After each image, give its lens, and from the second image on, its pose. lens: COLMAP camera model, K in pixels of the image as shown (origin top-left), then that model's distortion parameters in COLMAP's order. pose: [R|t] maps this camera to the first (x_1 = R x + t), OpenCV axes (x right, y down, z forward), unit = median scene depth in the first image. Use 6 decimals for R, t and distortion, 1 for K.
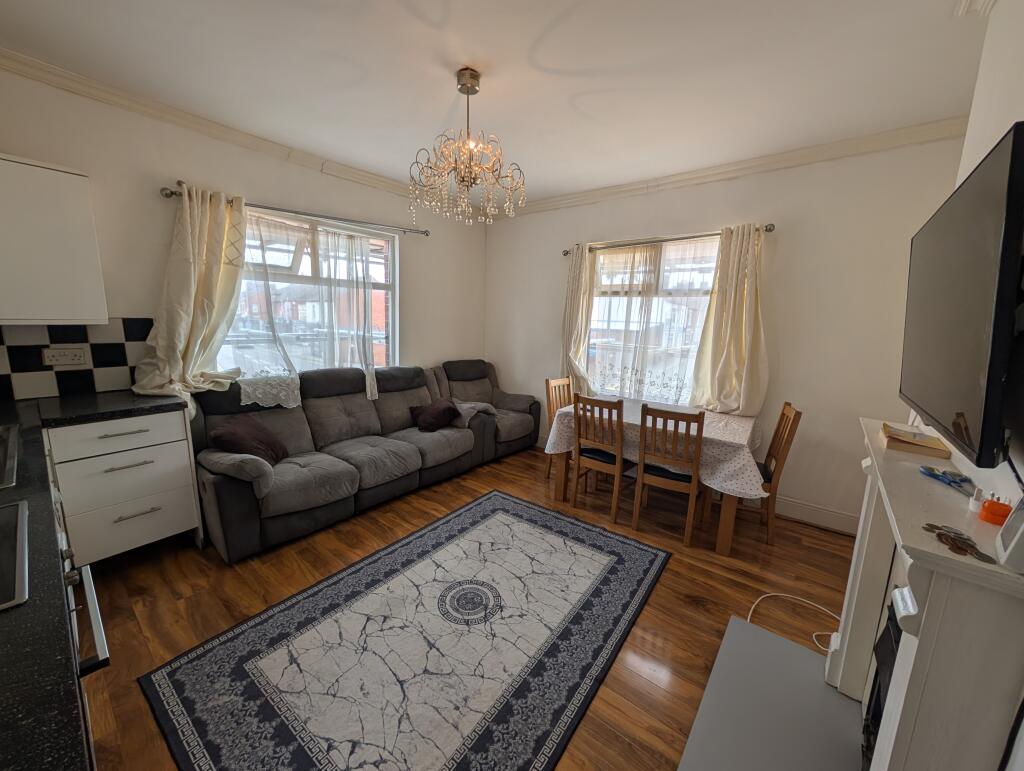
lens RADIAL K [[388.0, 0, 510.0], [0, 388.0, 385.9], [0, 0, 1]] dist [0.000803, 0.000018]
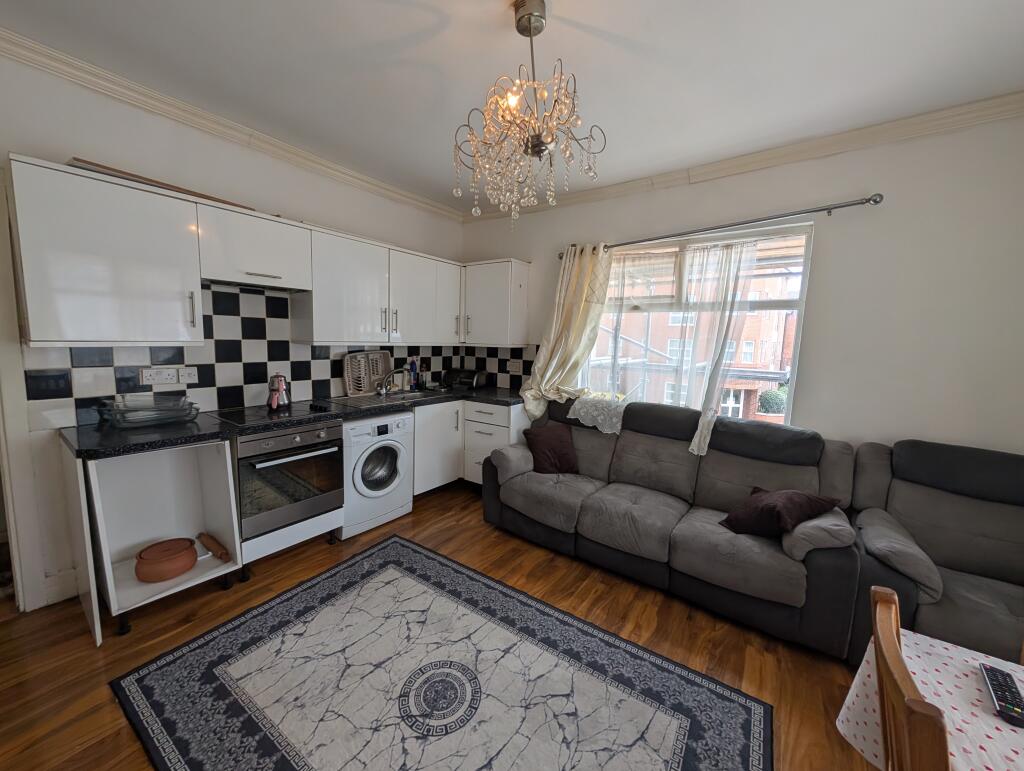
lens RADIAL K [[388.0, 0, 511.4], [0, 388.0, 382.1], [0, 0, 1]] dist [0.000803, 0.000018]
pose [[0.050858, 0.085451, -0.995043, 0.479451], [-0.200297, 0.976962, 0.073661, -0.111450], [0.978414, 0.195558, 0.066802, 0.738764]]
